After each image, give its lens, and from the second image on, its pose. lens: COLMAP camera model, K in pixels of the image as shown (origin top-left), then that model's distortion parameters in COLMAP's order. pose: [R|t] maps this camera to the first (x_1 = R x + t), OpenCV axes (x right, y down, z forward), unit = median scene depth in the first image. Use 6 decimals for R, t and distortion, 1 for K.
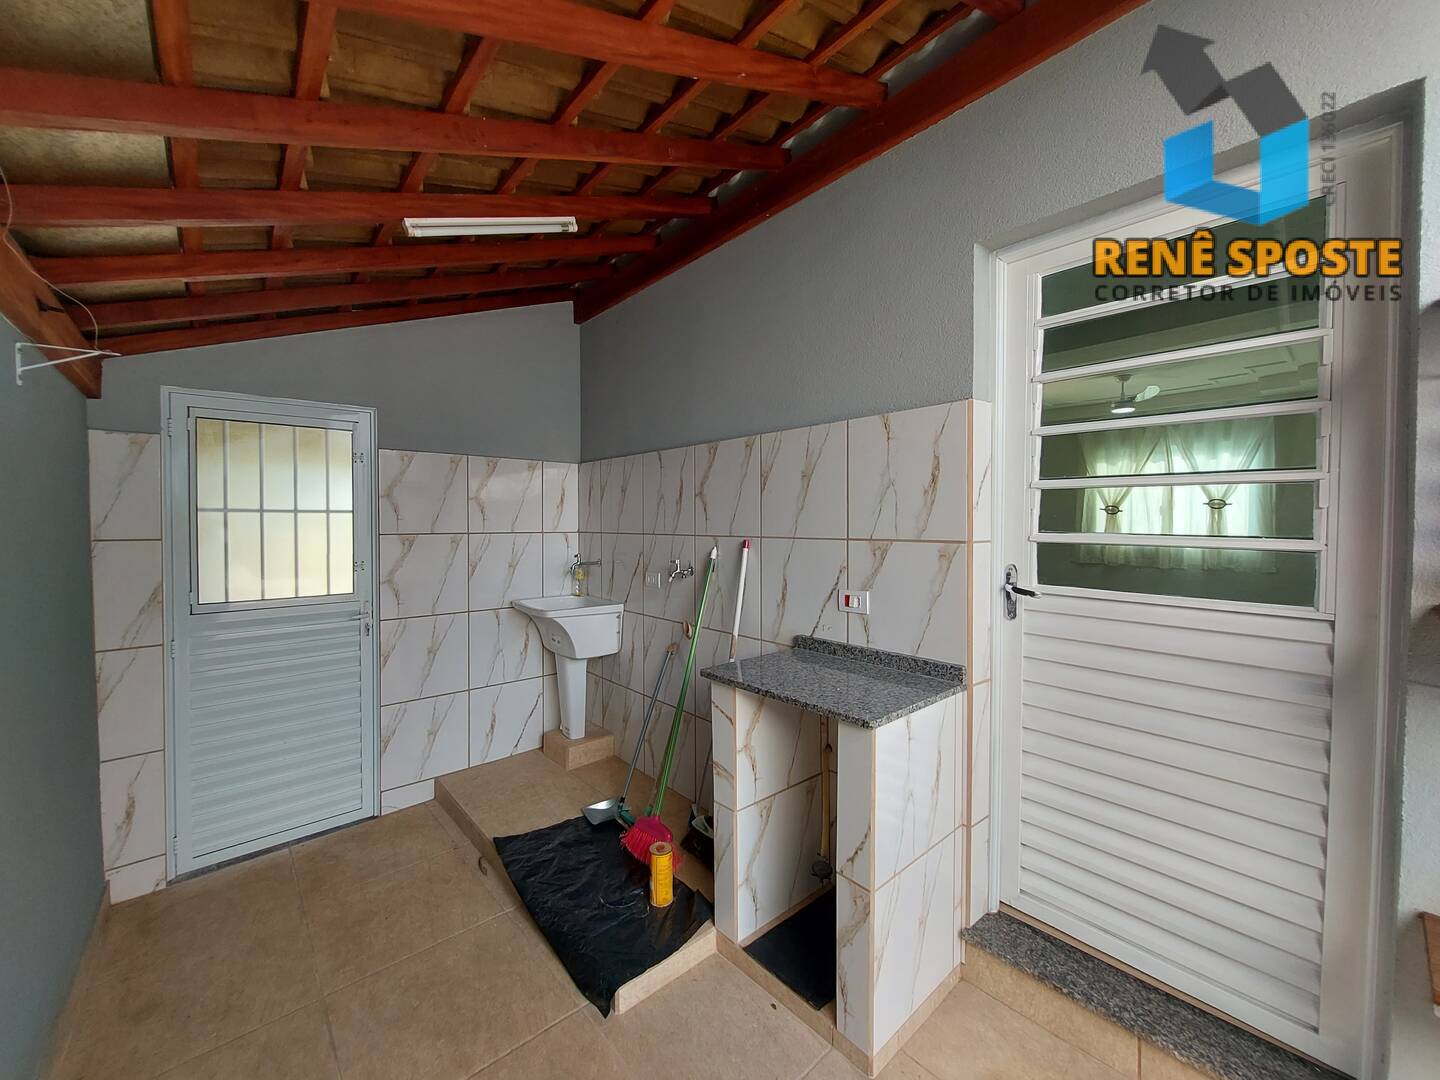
lens RADIAL K [[567.8, 0, 710.4], [0, 567.8, 532.9], [0, 0, 1]] dist [0.000276, -0.000201]
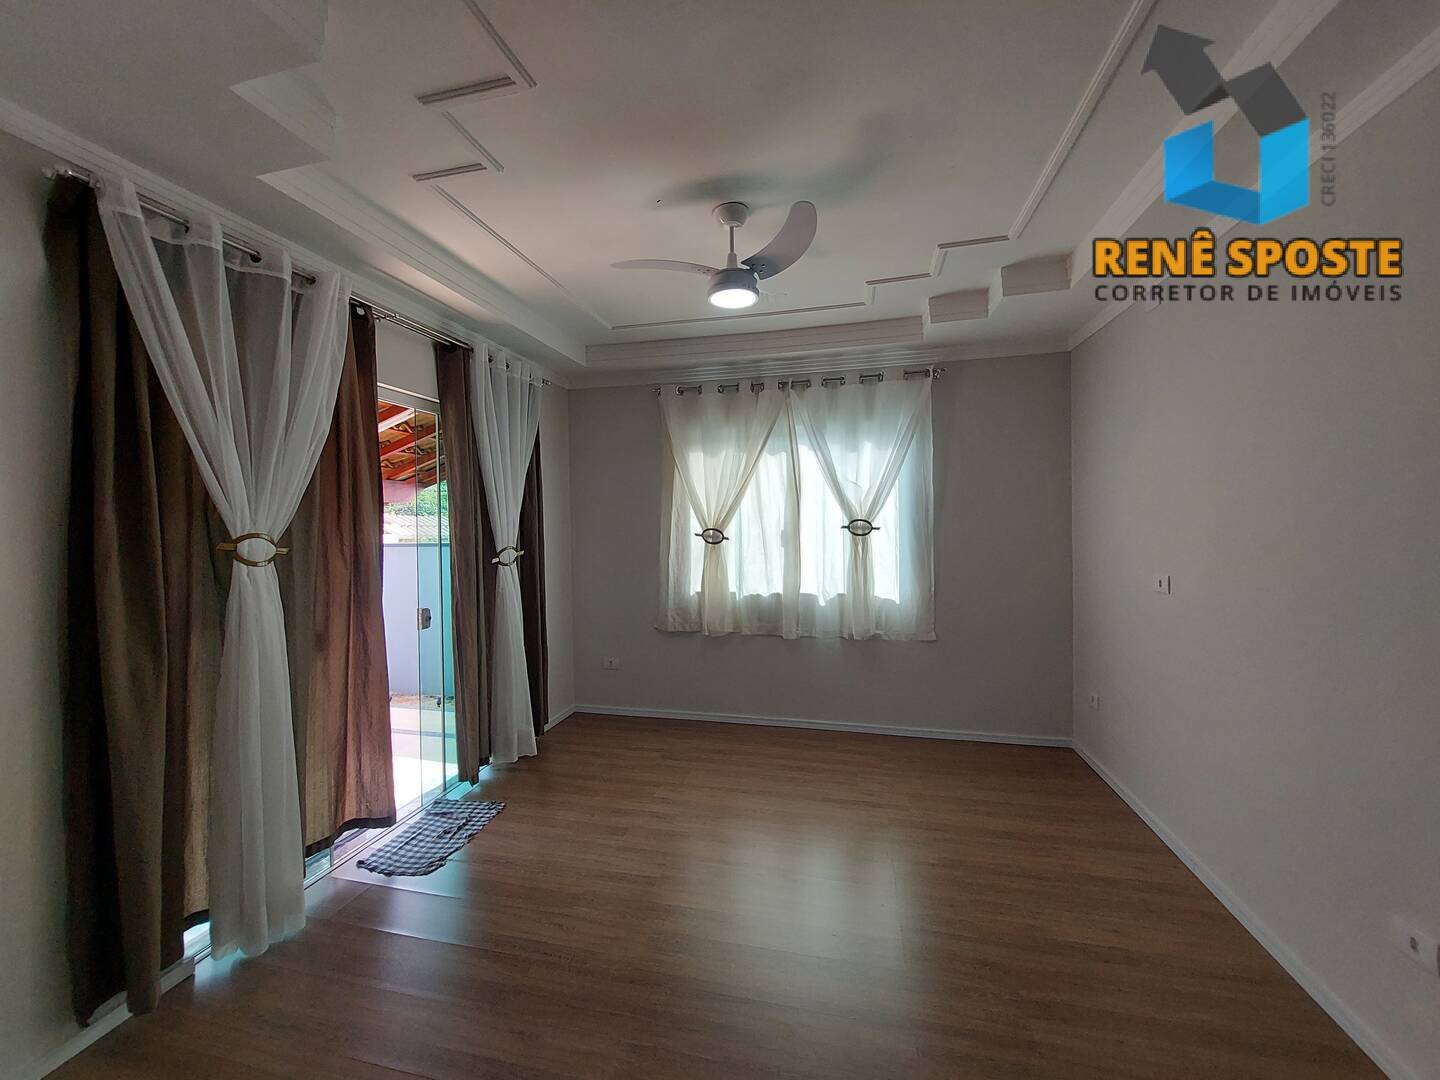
lens RADIAL K [[567.8, 0, 709.0], [0, 567.8, 537.1], [0, 0, 1]] dist [0.000276, -0.000201]
pose [[0.818461, -0.007553, 0.574513, 0.392856], [0.018019, 0.999759, -0.012527, -0.033354], [-0.574280, 0.020605, 0.818400, 0.559099]]
